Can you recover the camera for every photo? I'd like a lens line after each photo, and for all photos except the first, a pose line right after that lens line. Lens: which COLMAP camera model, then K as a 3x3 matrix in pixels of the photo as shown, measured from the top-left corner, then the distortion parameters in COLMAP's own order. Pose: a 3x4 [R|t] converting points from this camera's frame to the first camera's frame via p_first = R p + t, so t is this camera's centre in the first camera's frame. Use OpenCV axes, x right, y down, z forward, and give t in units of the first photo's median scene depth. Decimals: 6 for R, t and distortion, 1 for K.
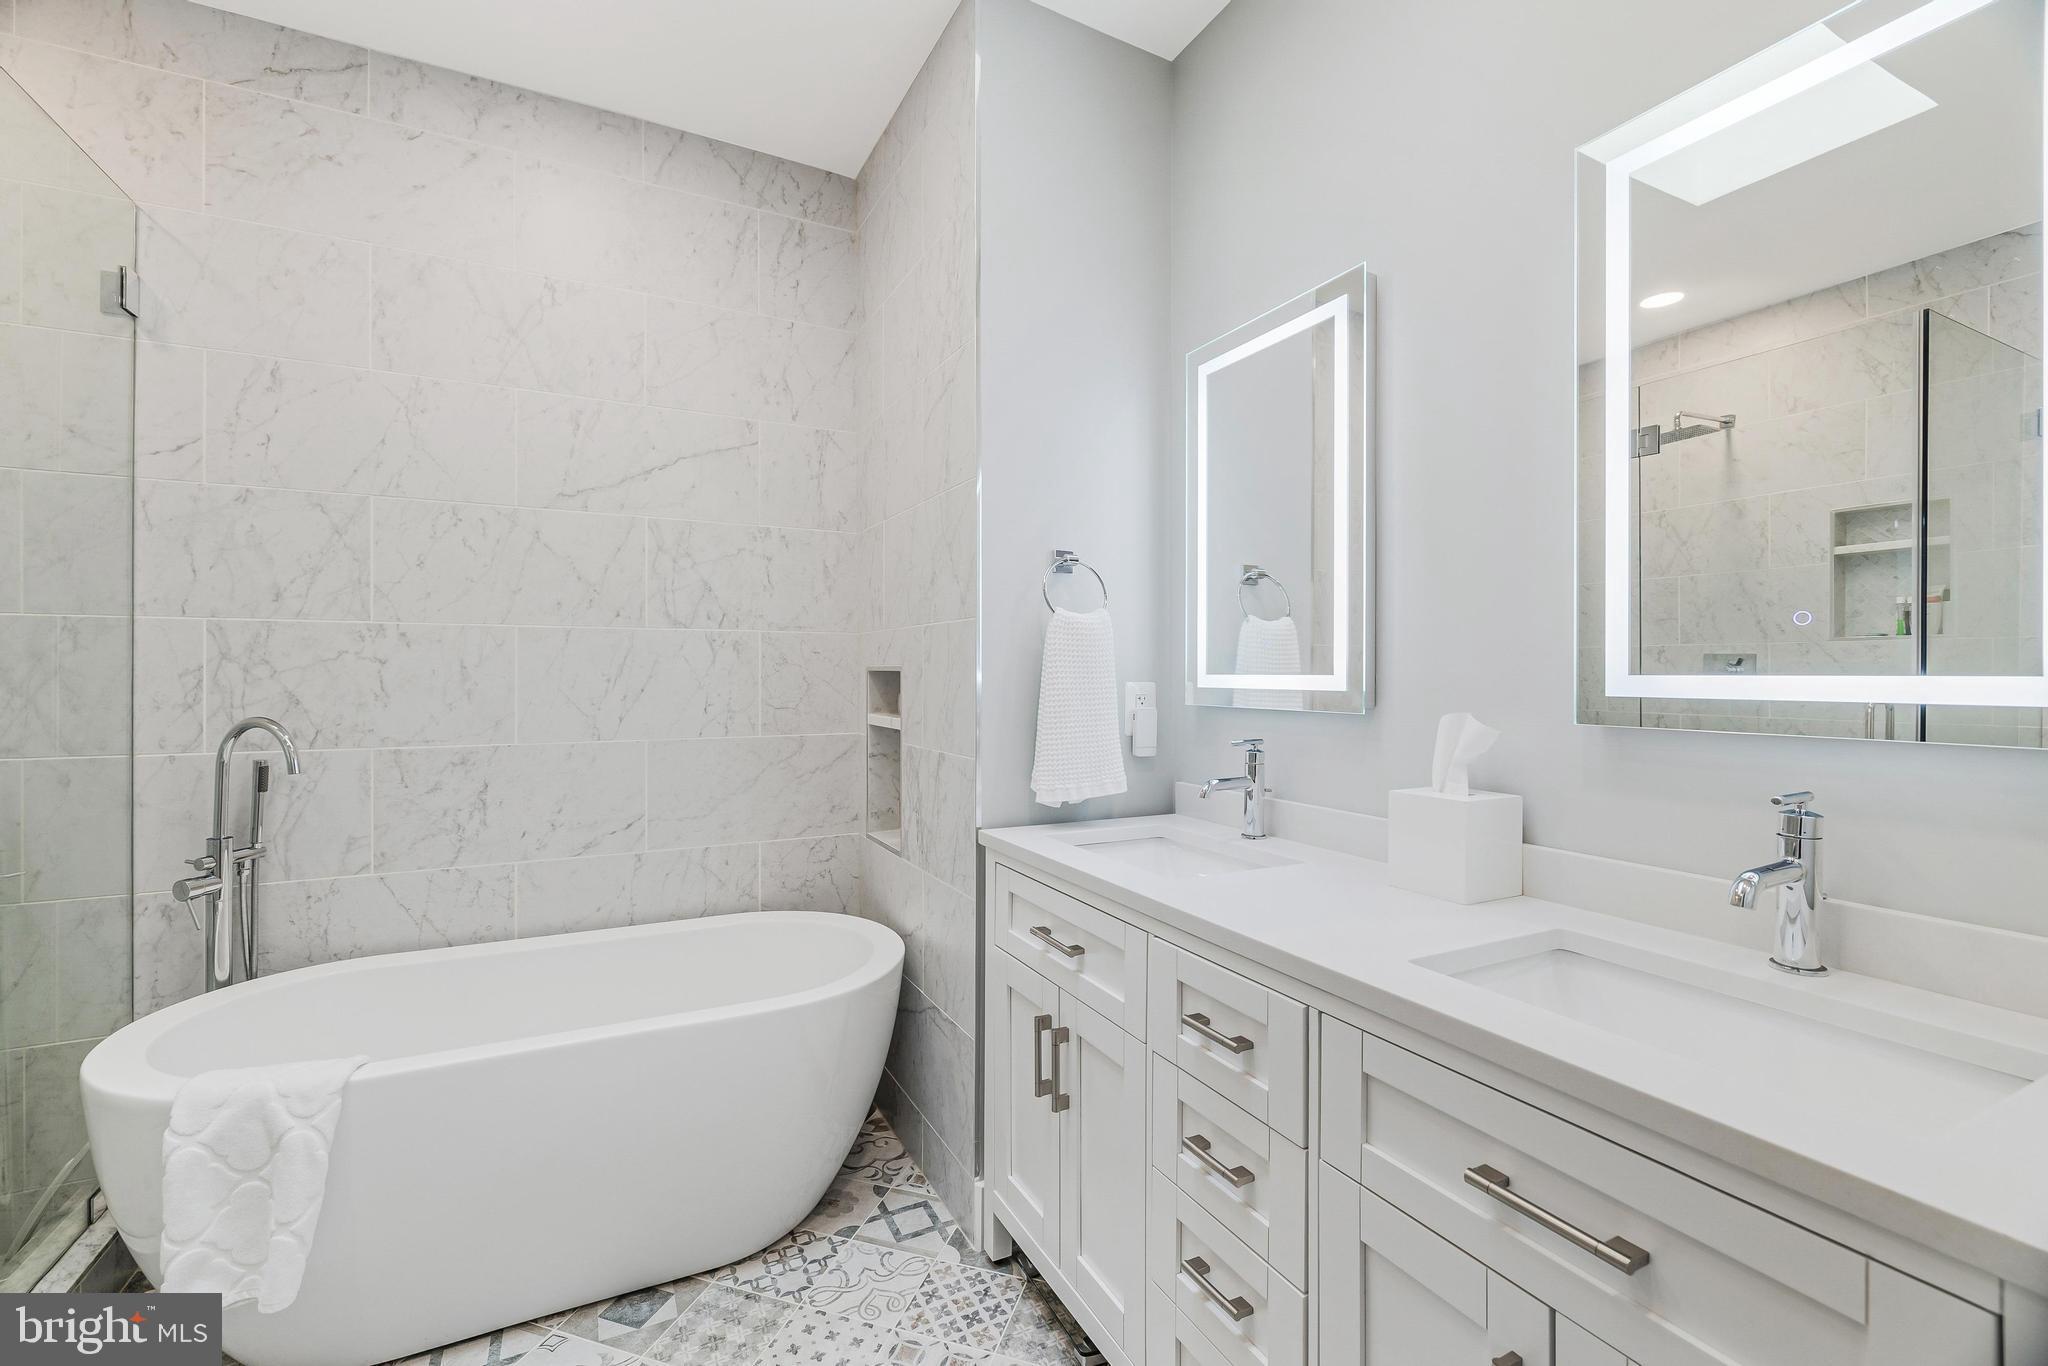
lens RADIAL K [[857.9, 0, 1015.7], [0, 857.9, 675.5], [0, 0, 1]] dist [0.003292, 0.000536]
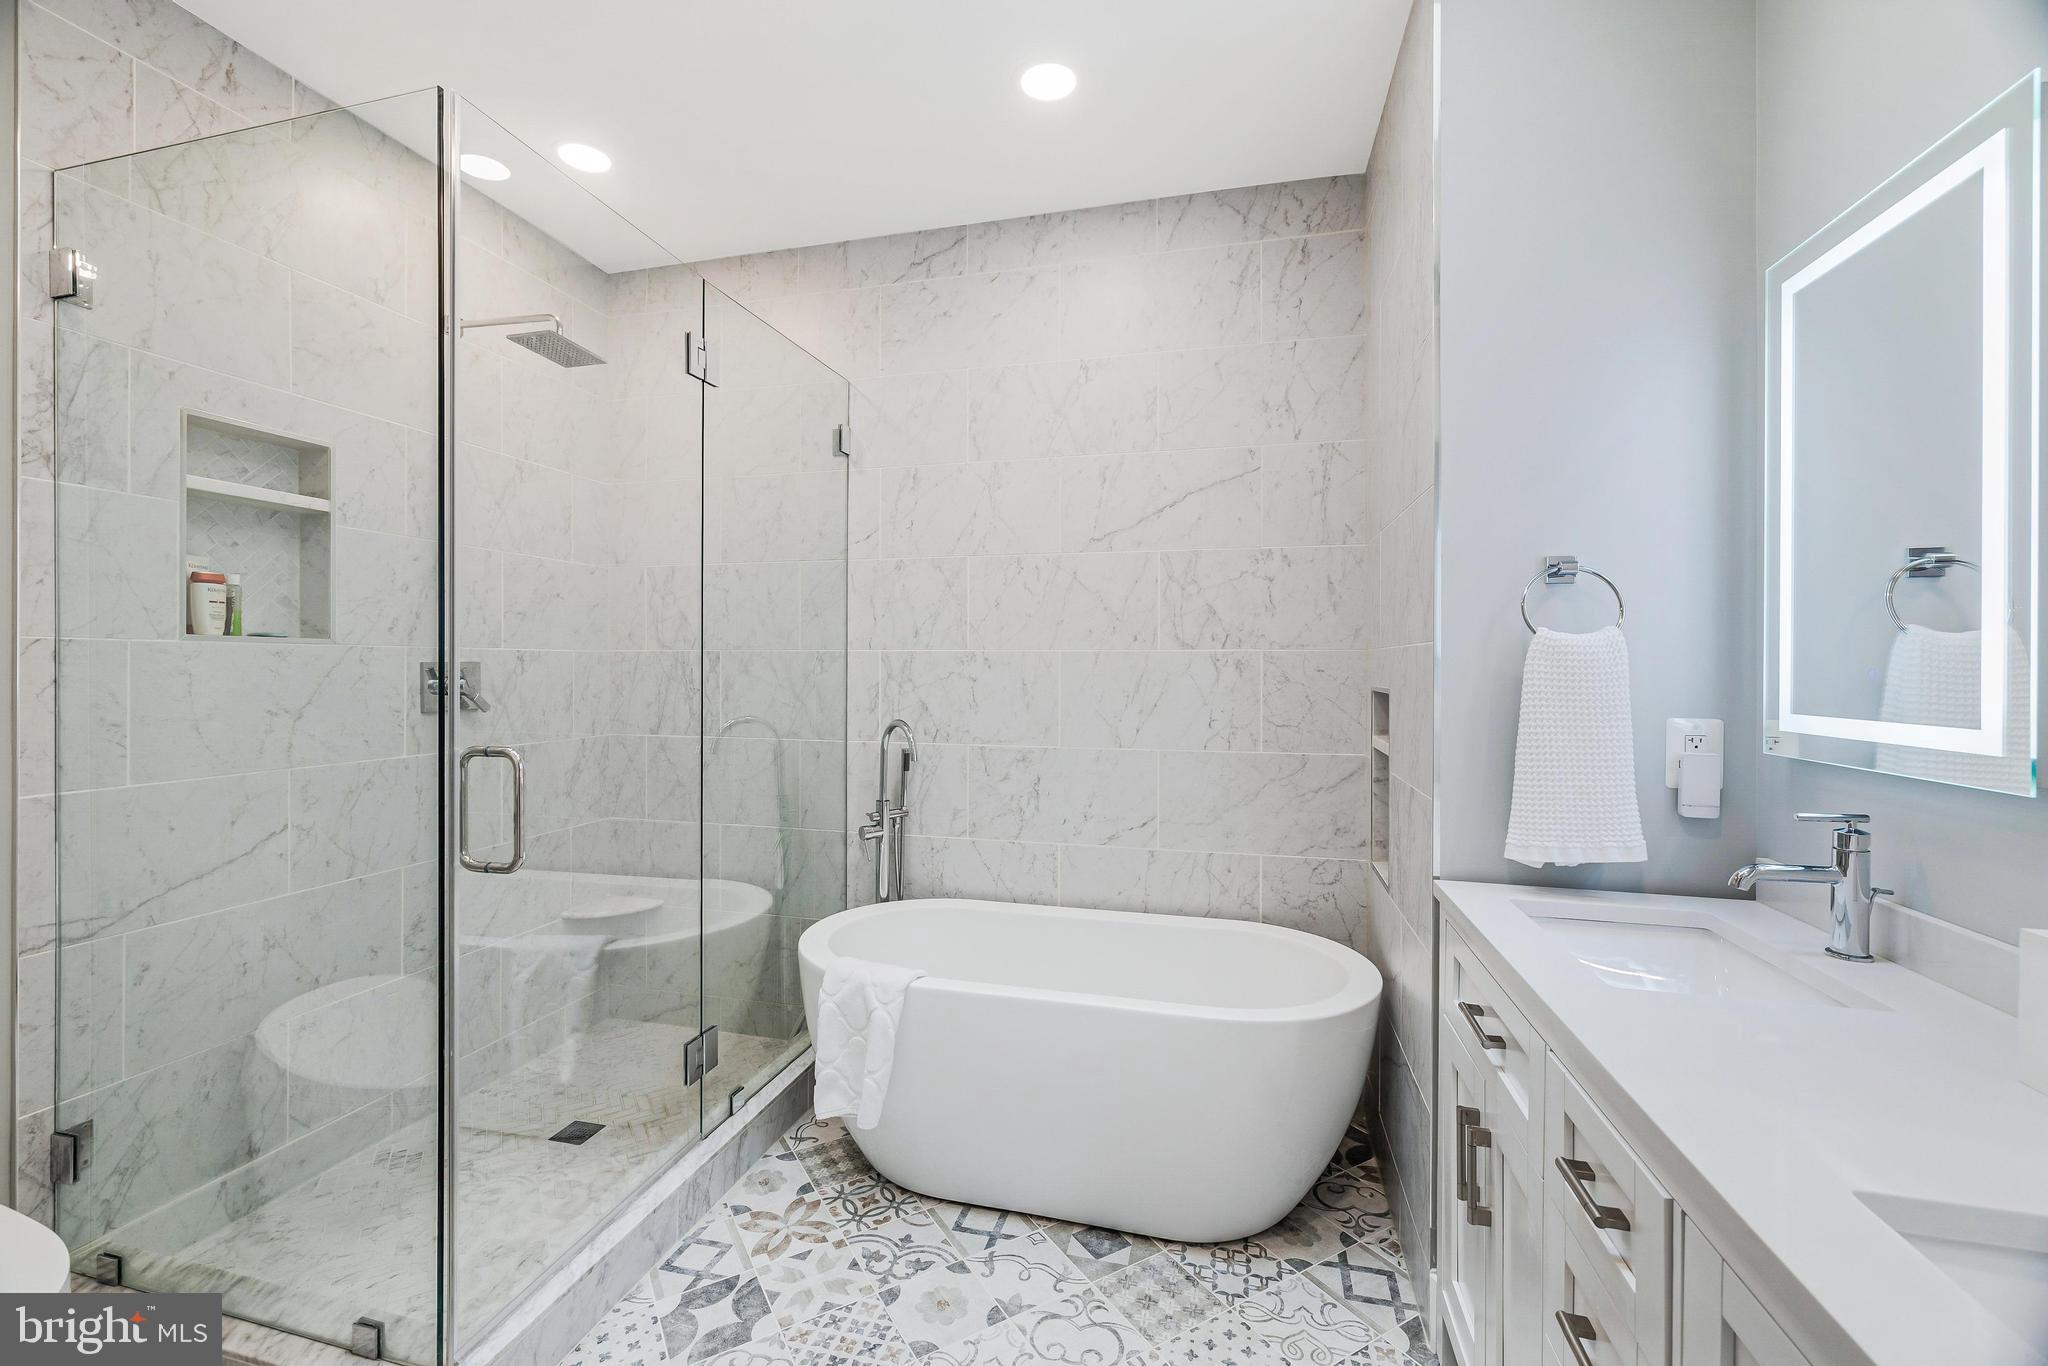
lens RADIAL K [[857.9, 0, 1015.7], [0, 857.9, 675.5], [0, 0, 1]] dist [0.003292, 0.000536]
pose [[0.757212, 0.007595, -0.653125, 0.196124], [-0.006464, 0.999971, 0.004134, -0.031140], [0.653137, 0.001091, 0.757239, 0.037510]]
